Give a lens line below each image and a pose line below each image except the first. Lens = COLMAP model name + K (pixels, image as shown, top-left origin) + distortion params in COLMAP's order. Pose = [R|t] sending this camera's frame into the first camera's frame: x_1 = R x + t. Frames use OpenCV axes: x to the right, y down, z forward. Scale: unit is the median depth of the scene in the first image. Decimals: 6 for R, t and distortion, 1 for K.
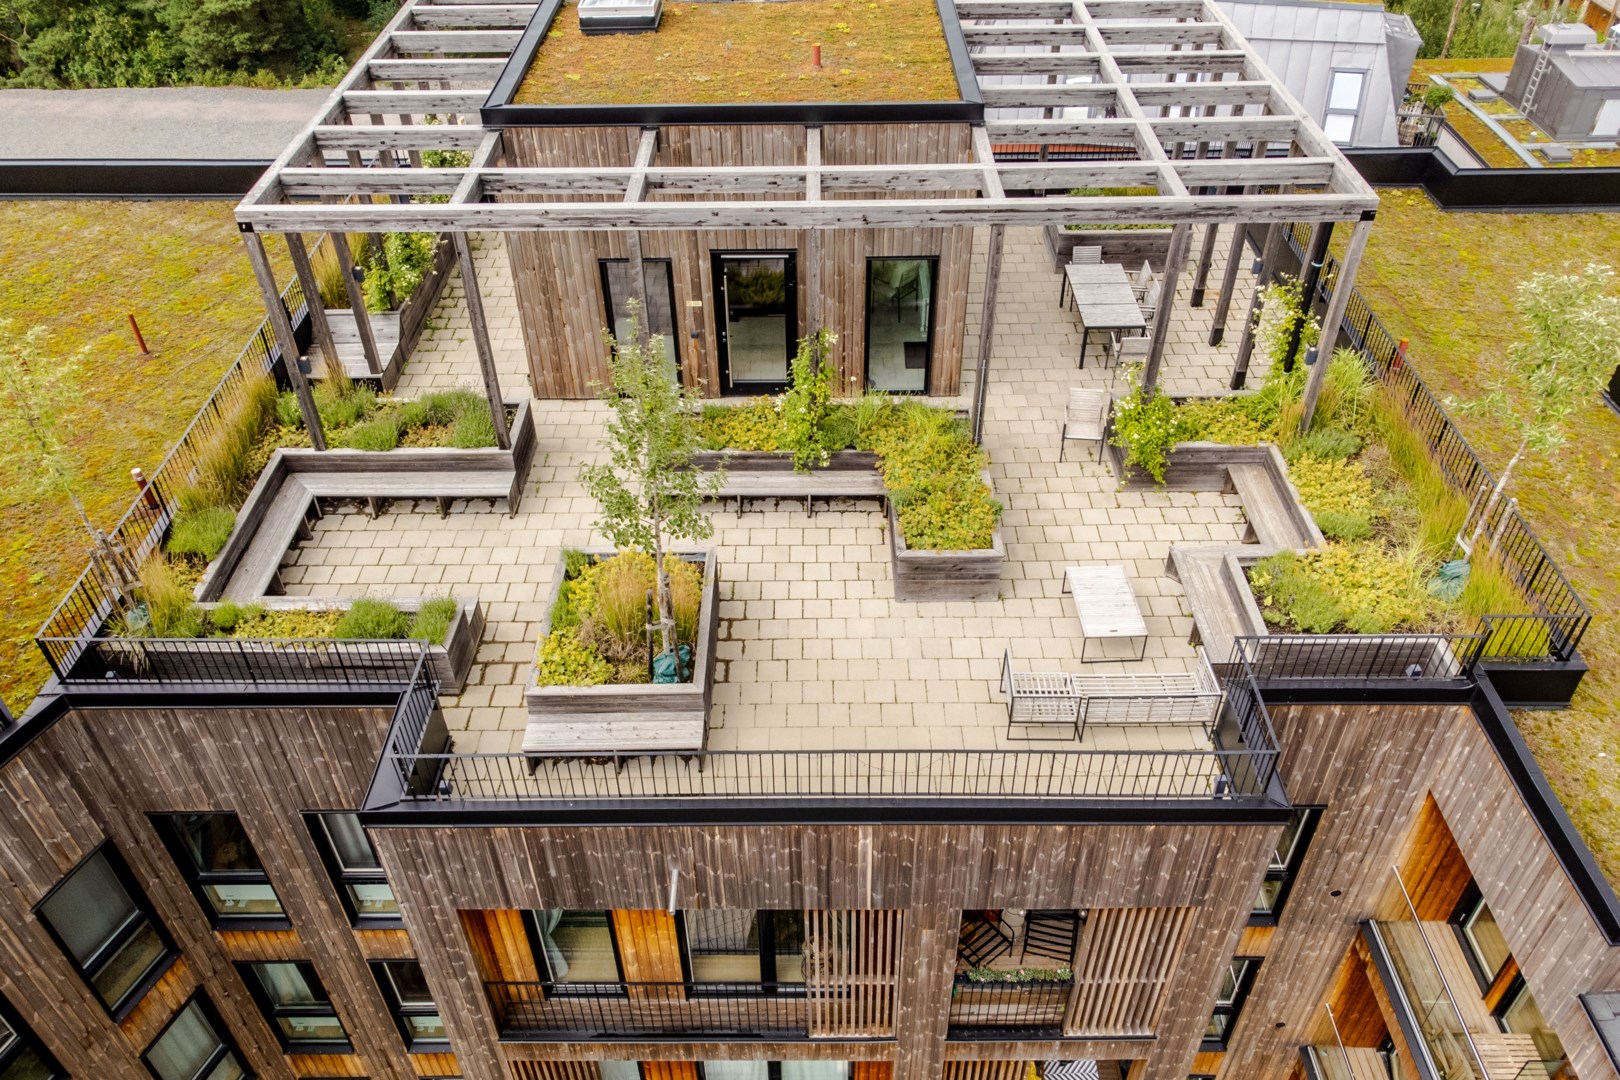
lens RADIAL K [[1208.2, 0, 809.3], [0, 1208.2, 551.9], [0, 0, 1]] dist [0.022567, 0.000774]
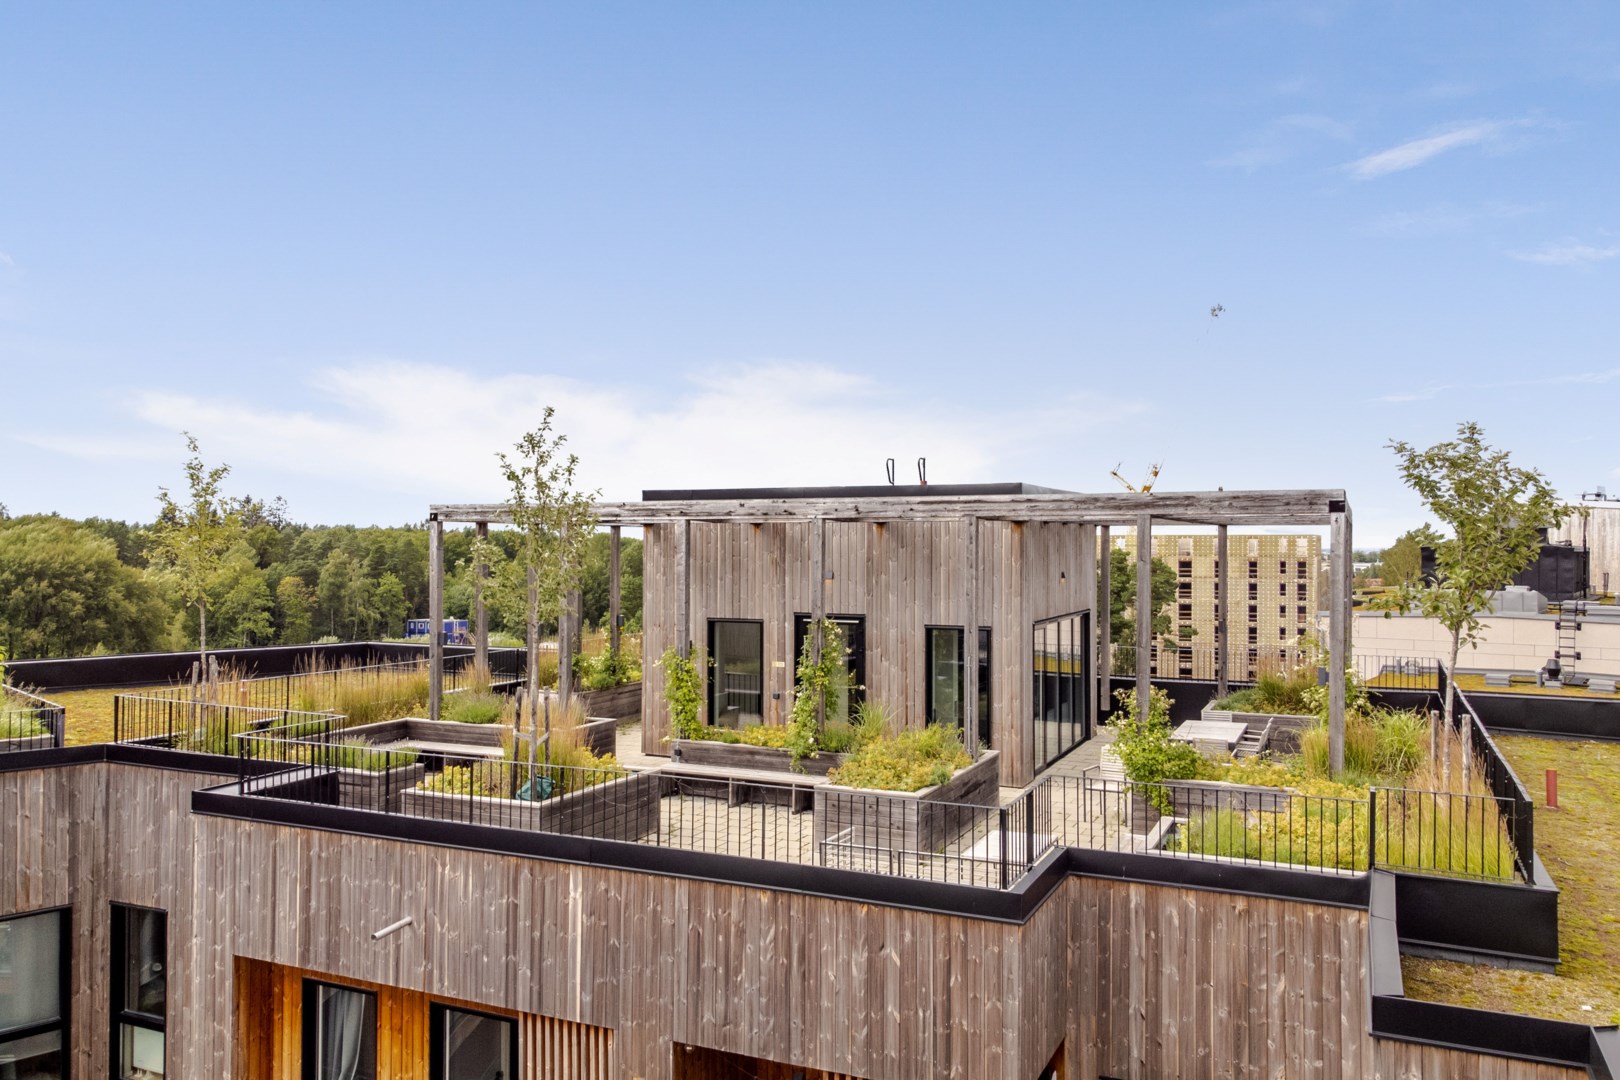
lens RADIAL K [[1208.2, 0, 816.7], [0, 1208.2, 544.7], [0, 0, 1]] dist [0.022567, 0.000774]
pose [[0.911179, 0.008823, -0.411915, 0.536075], [-0.273286, 0.761125, -0.588221, 0.482383], [0.308329, 0.648546, 0.695932, 0.234033]]
